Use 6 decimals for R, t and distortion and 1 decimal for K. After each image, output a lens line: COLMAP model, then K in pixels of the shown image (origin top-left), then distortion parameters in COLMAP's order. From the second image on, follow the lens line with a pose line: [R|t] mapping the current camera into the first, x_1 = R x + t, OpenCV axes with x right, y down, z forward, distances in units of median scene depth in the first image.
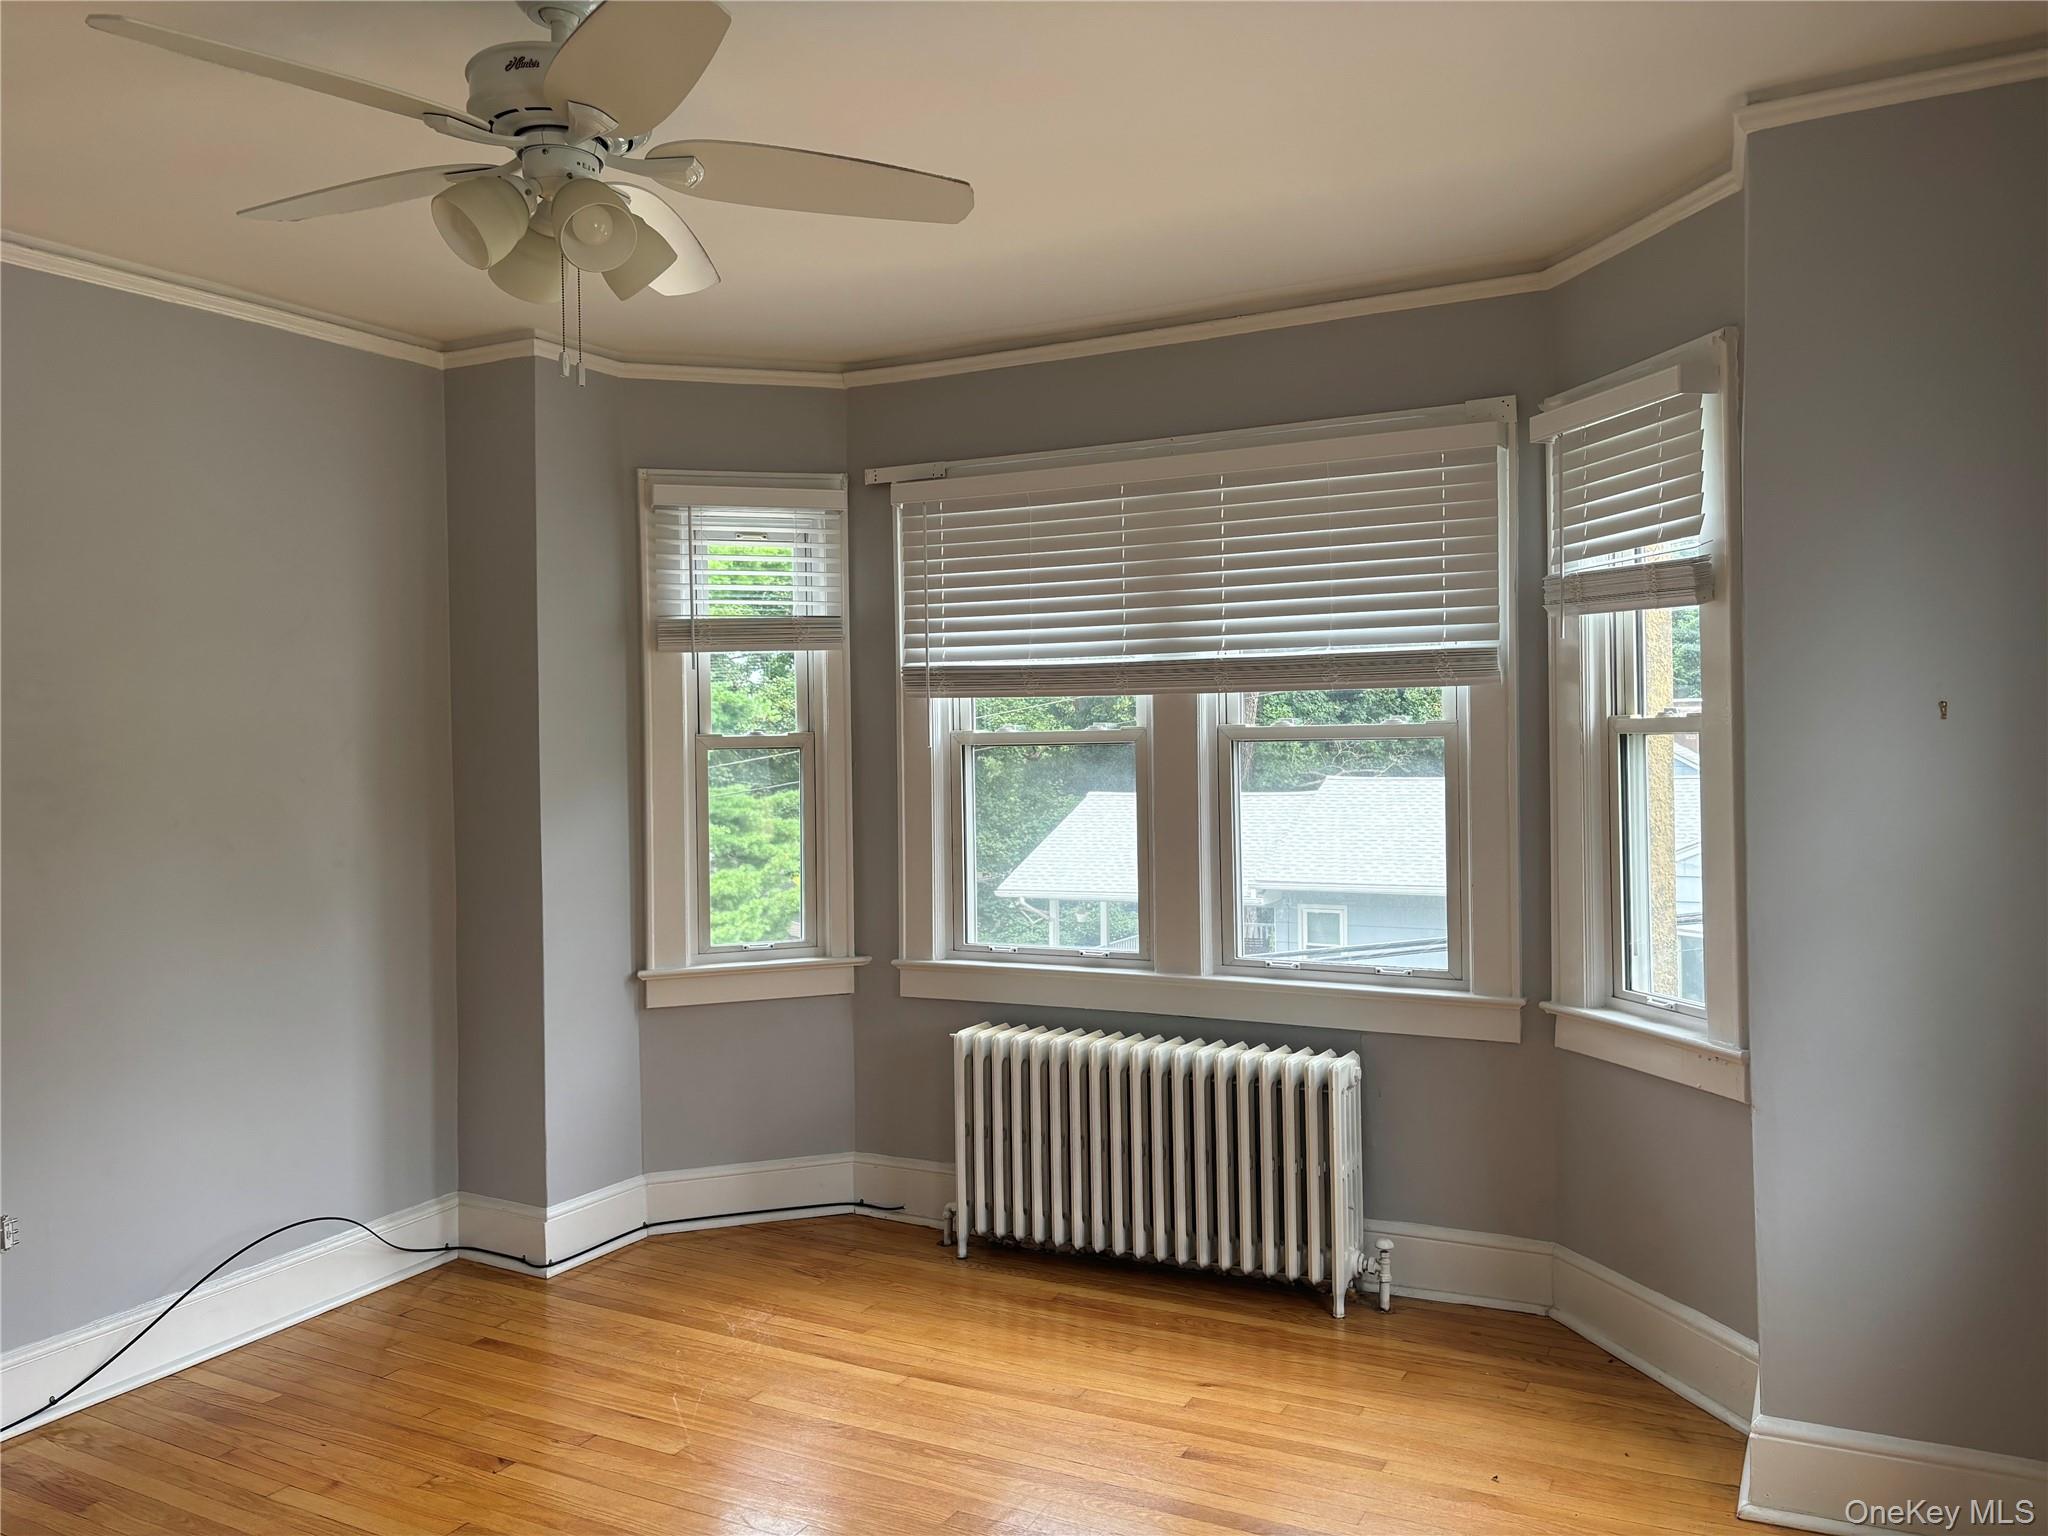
lens RADIAL K [[1561.3, 0, 1044.3], [0, 1561.3, 763.2], [0, 0, 1]] dist [0.031254, -0.030861]
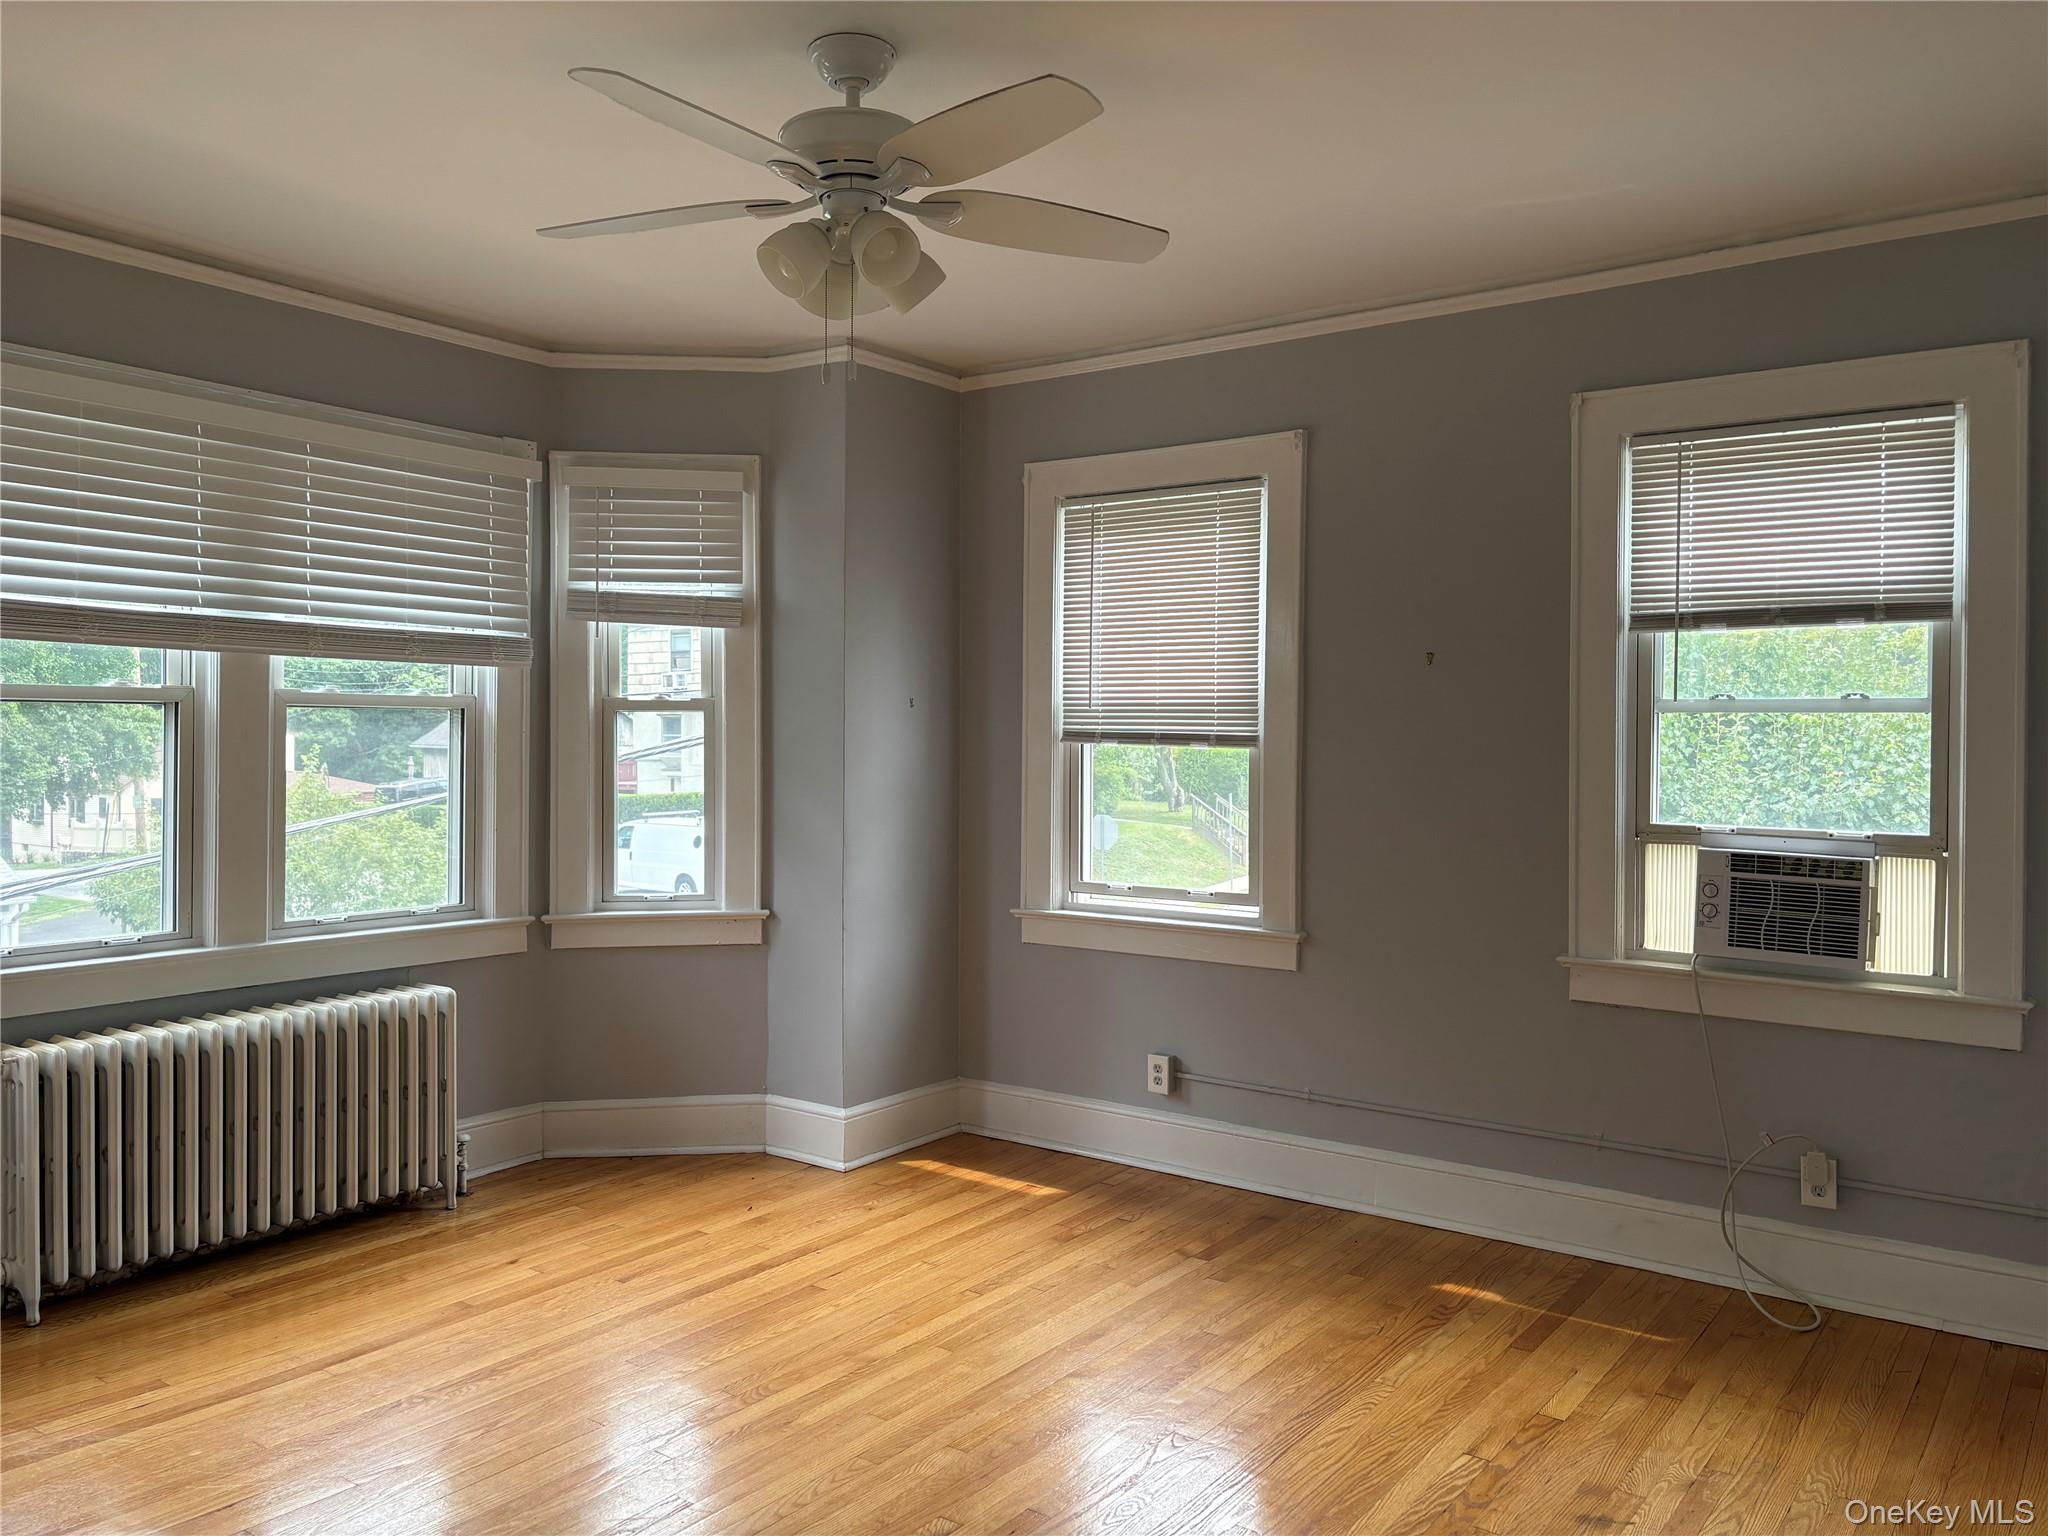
lens RADIAL K [[1561.3, 0, 1040.0], [0, 1561.3, 765.1], [0, 0, 1]] dist [0.031254, -0.030861]
pose [[0.134587, -0.002252, 0.990899, -0.907283], [0.001060, 0.999997, 0.002129, 0.025862], [-0.990901, 0.000764, 0.134589, 0.421449]]
